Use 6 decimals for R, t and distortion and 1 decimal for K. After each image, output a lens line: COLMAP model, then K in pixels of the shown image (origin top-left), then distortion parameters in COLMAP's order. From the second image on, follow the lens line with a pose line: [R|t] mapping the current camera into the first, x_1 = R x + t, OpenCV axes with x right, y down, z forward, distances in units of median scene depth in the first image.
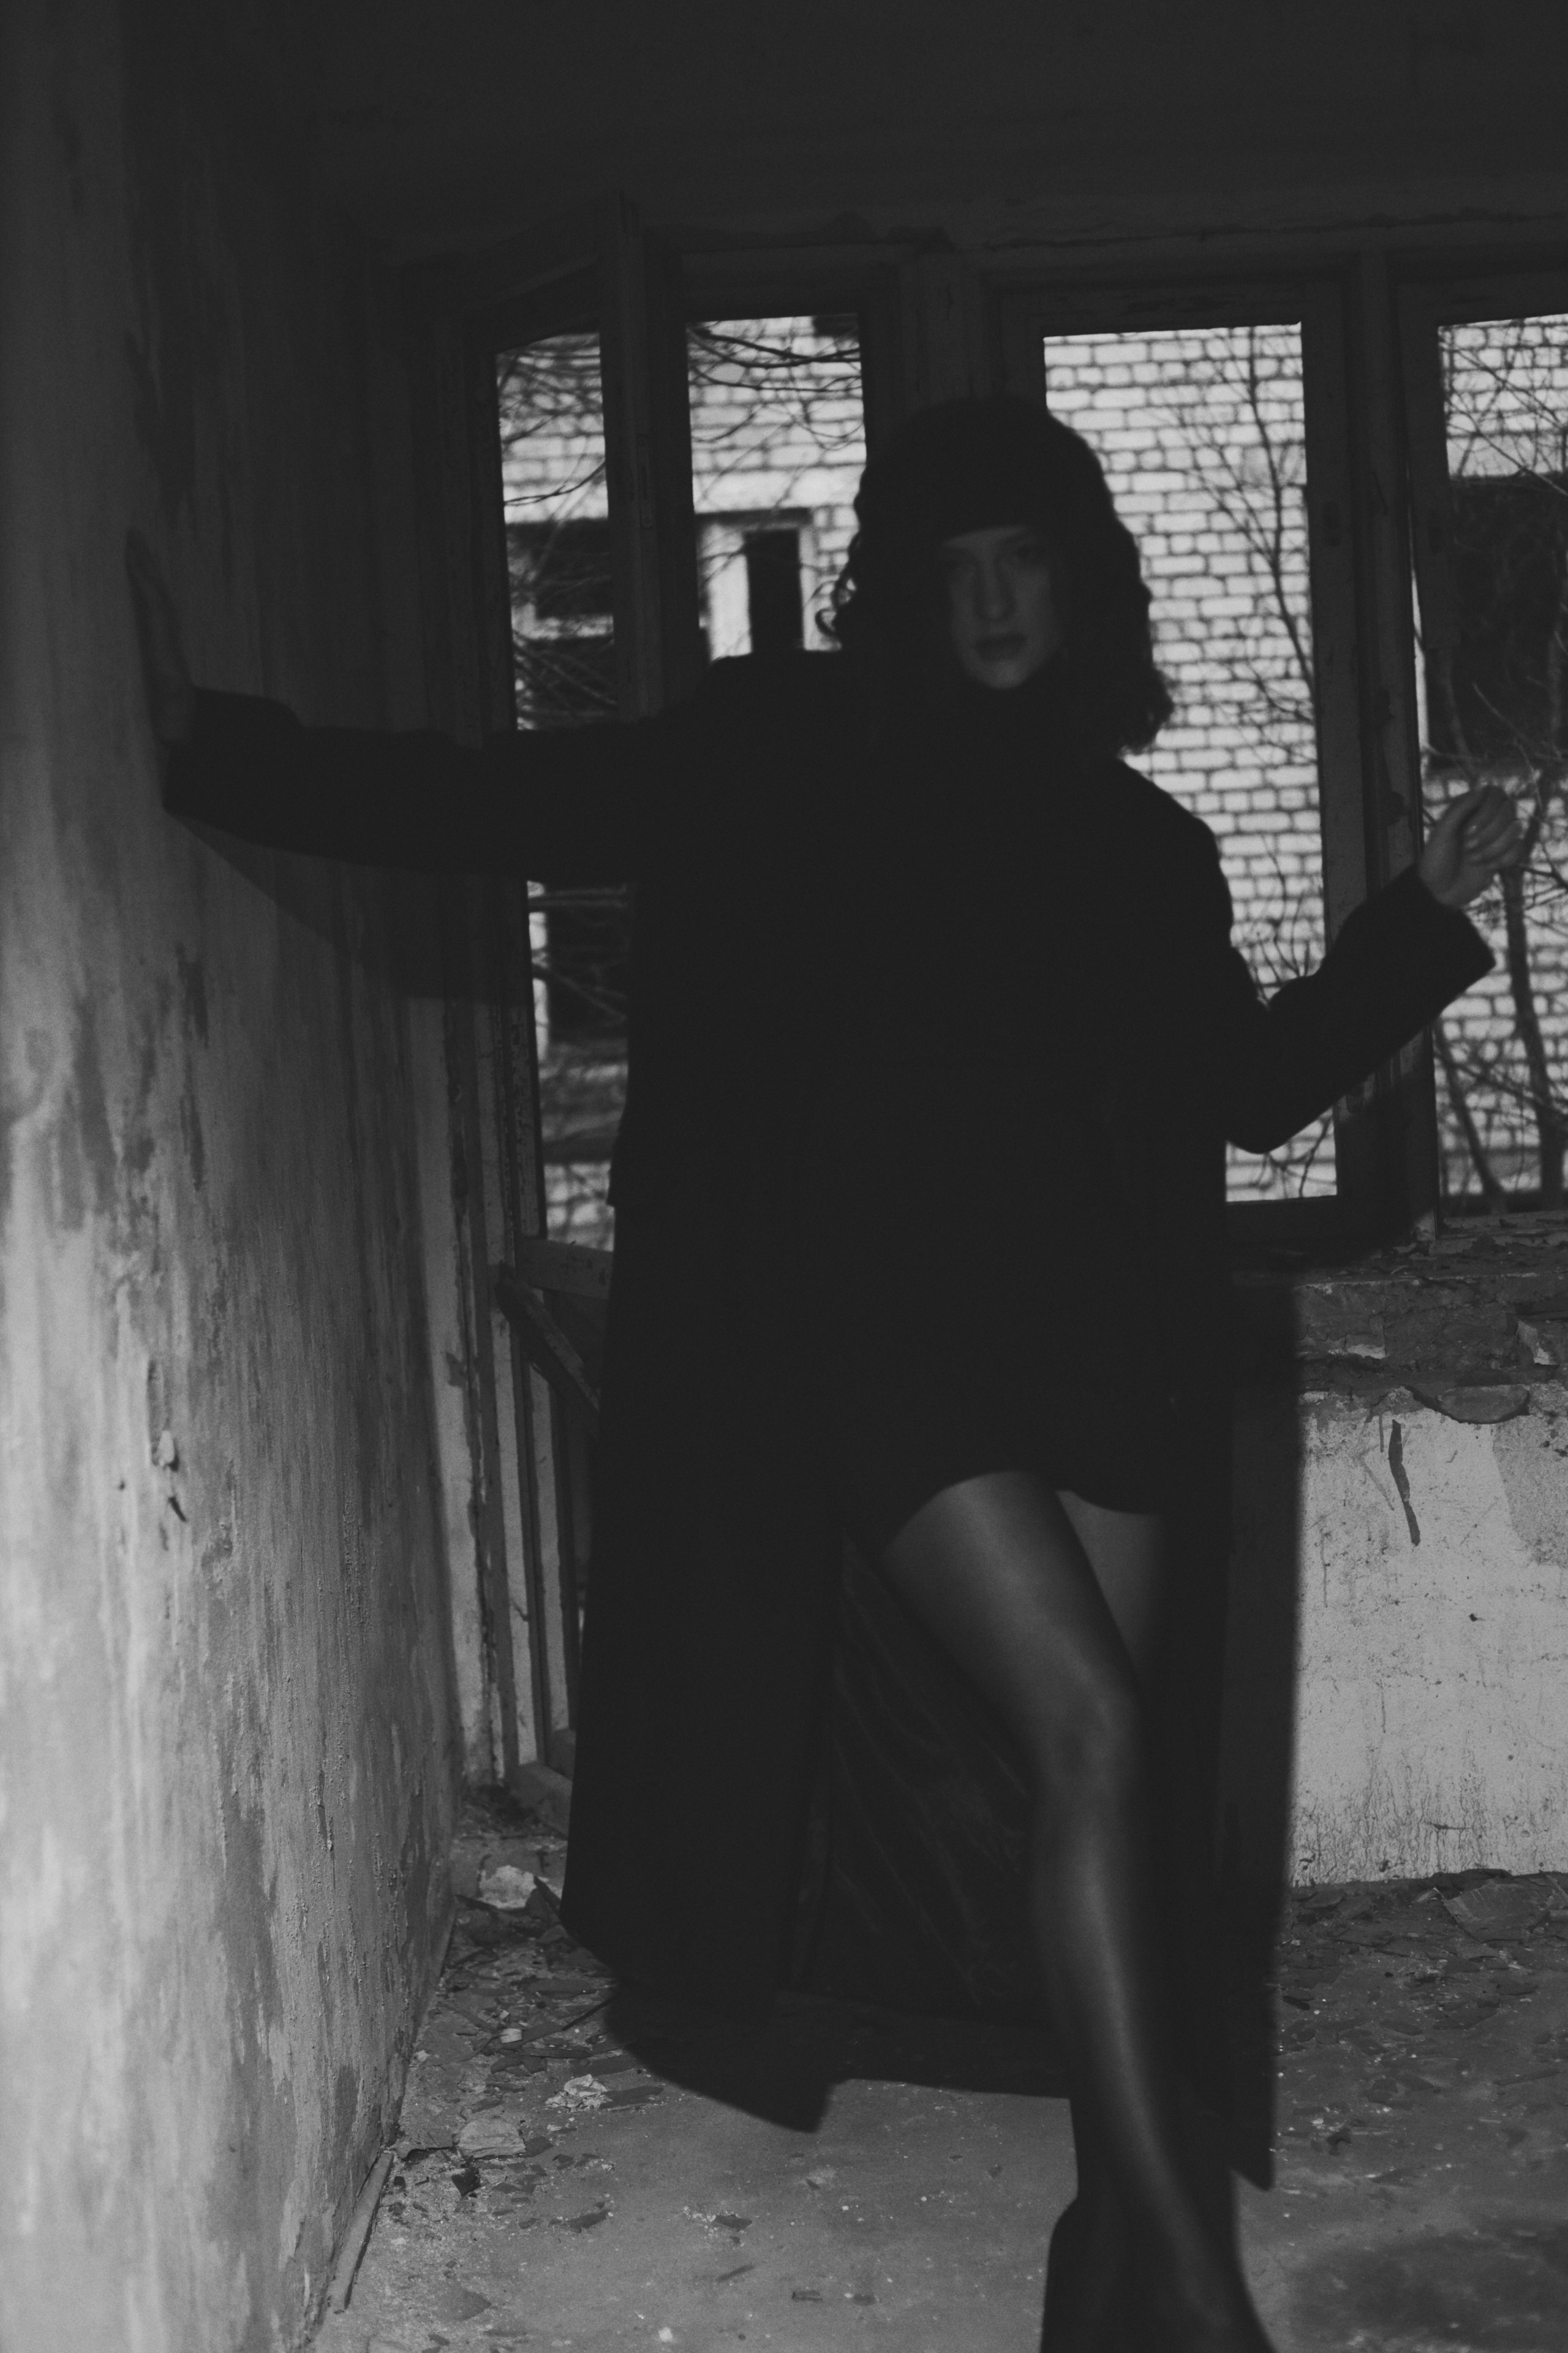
lens RADIAL K [[3402.6, 0, 784.0], [0, 3402.6, 1176.5], [0, 0, 1]] dist [-0.095288, -0.099000]
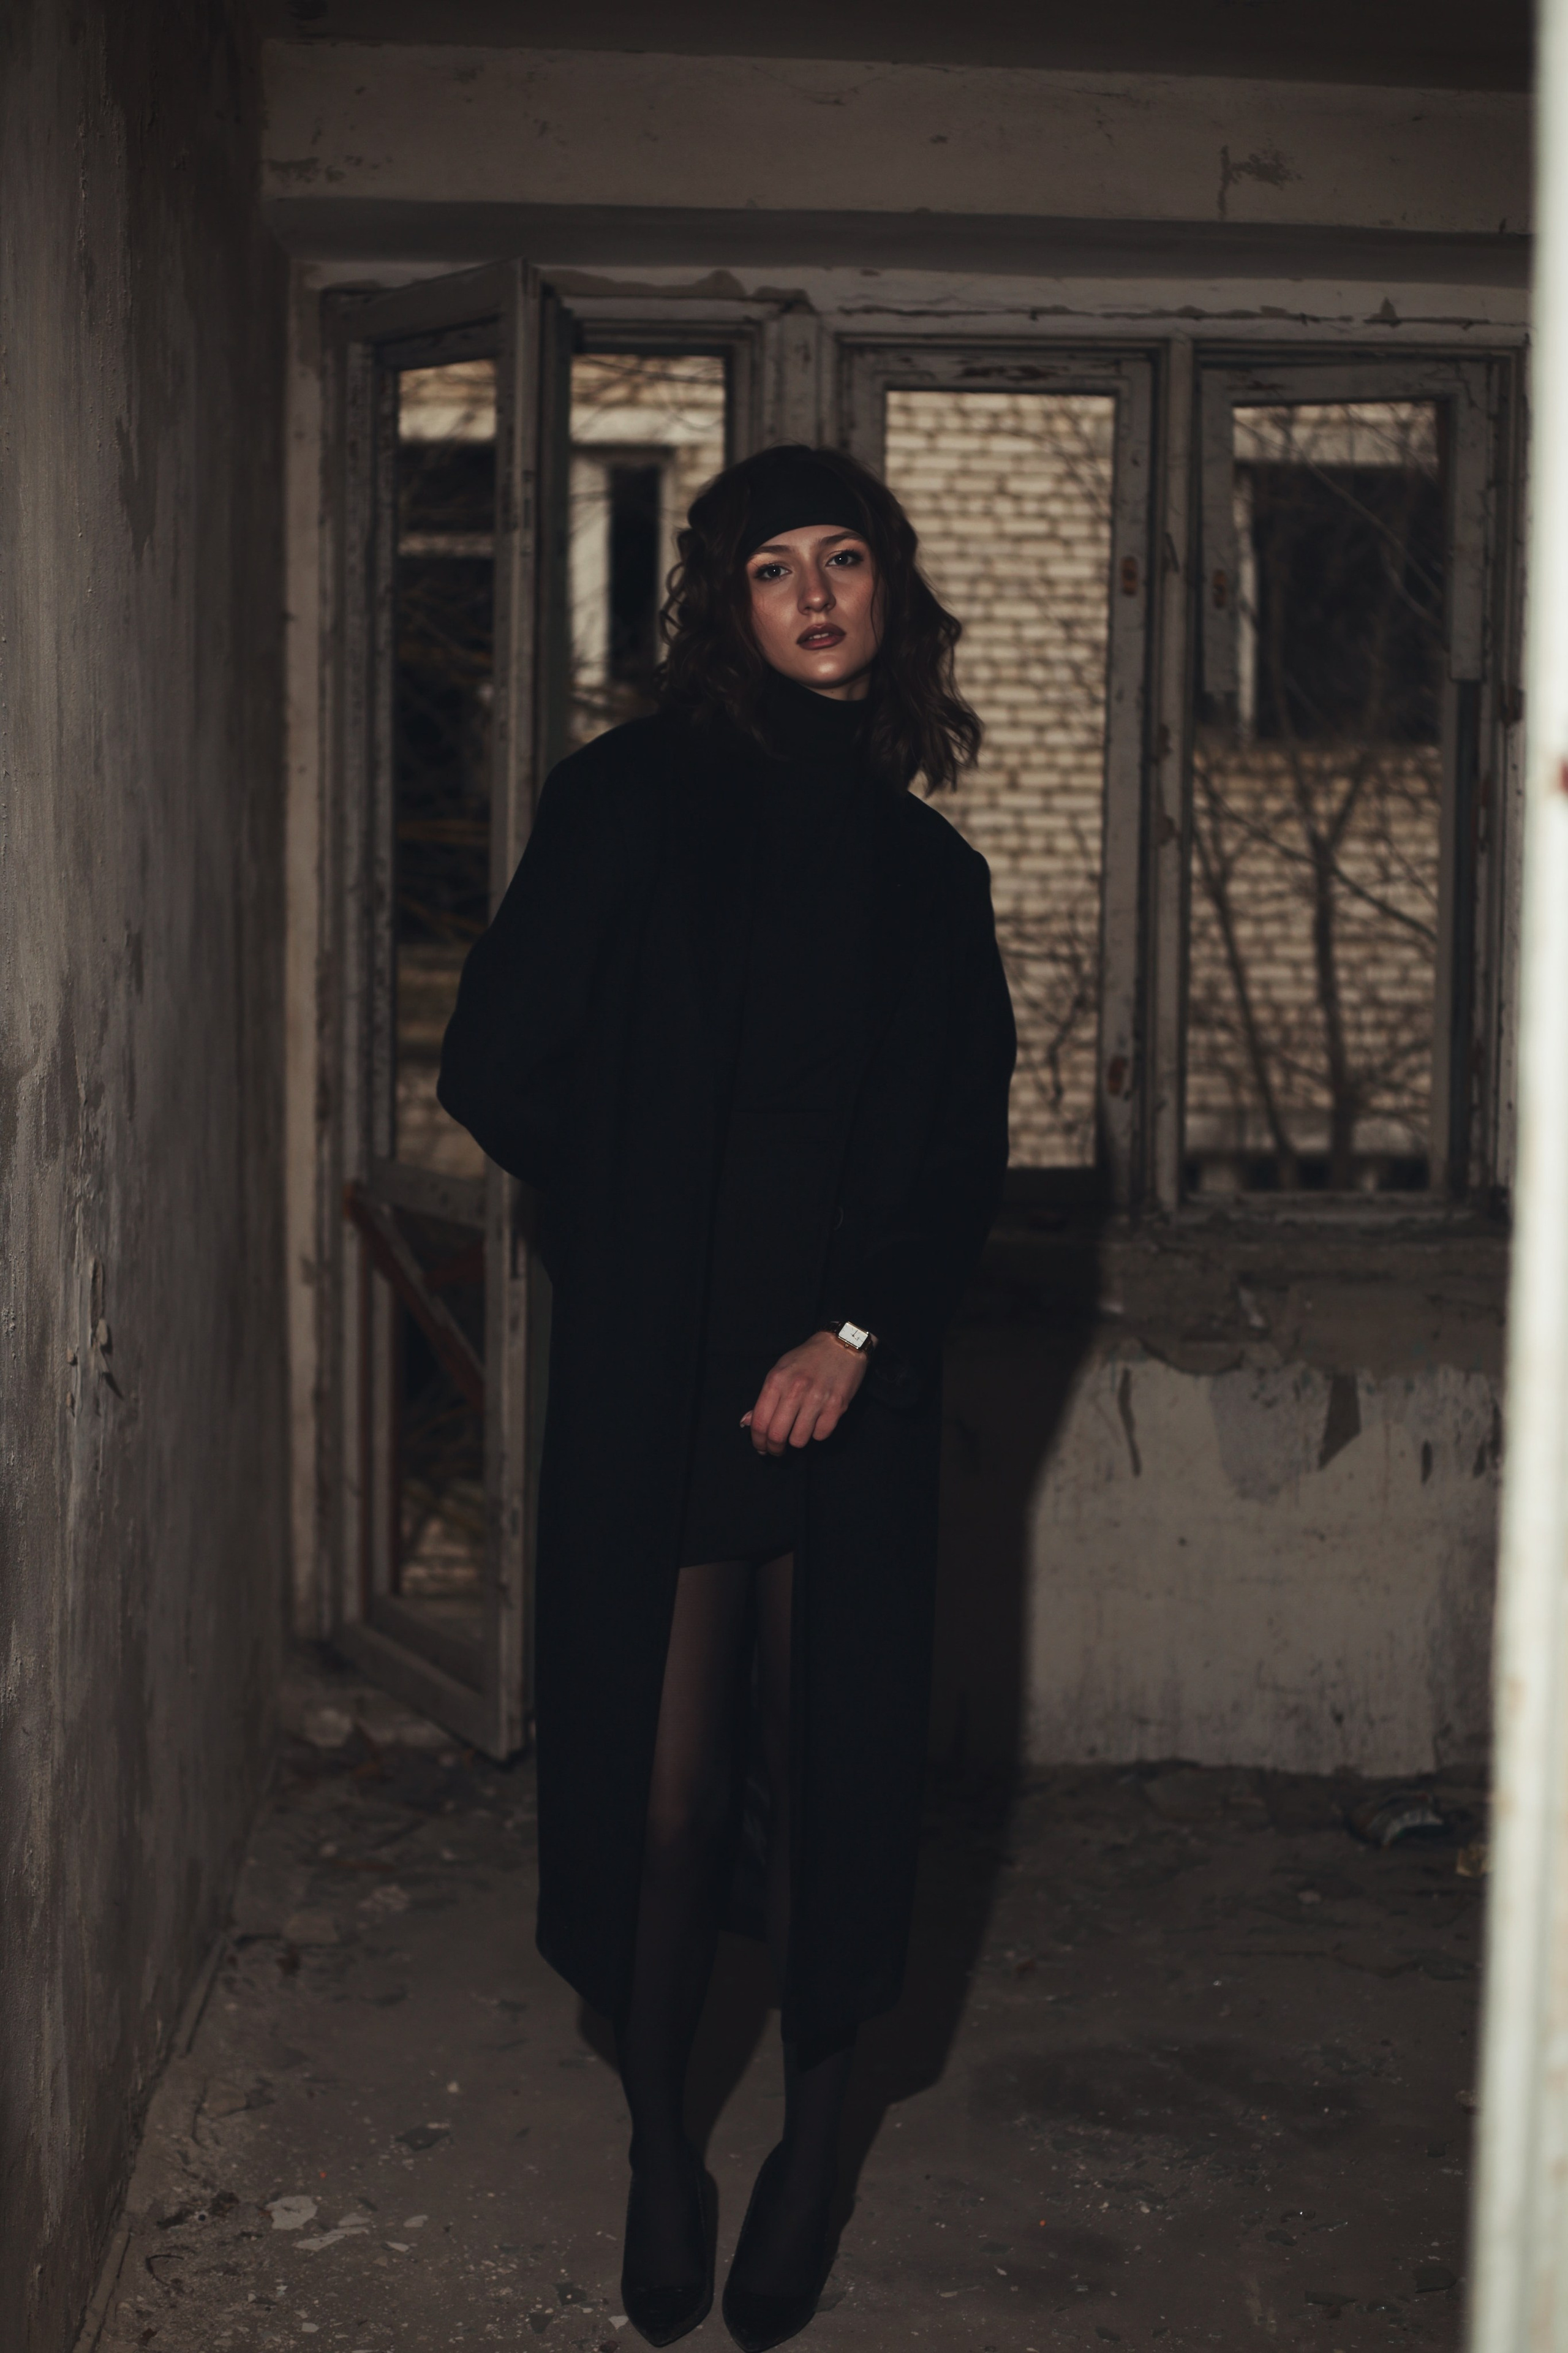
lens RADIAL K [[3408.5, 0, 784.0], [0, 3408.5, 1176.5], [0, 0, 1]] dist [-0.096478, -0.085502]
pose [[0.996529, 0.063504, 0.053825, -0.002223], [-0.064935, 0.997570, 0.025254, -0.015513], [-0.052091, -0.028661, 0.998231, -0.158904]]
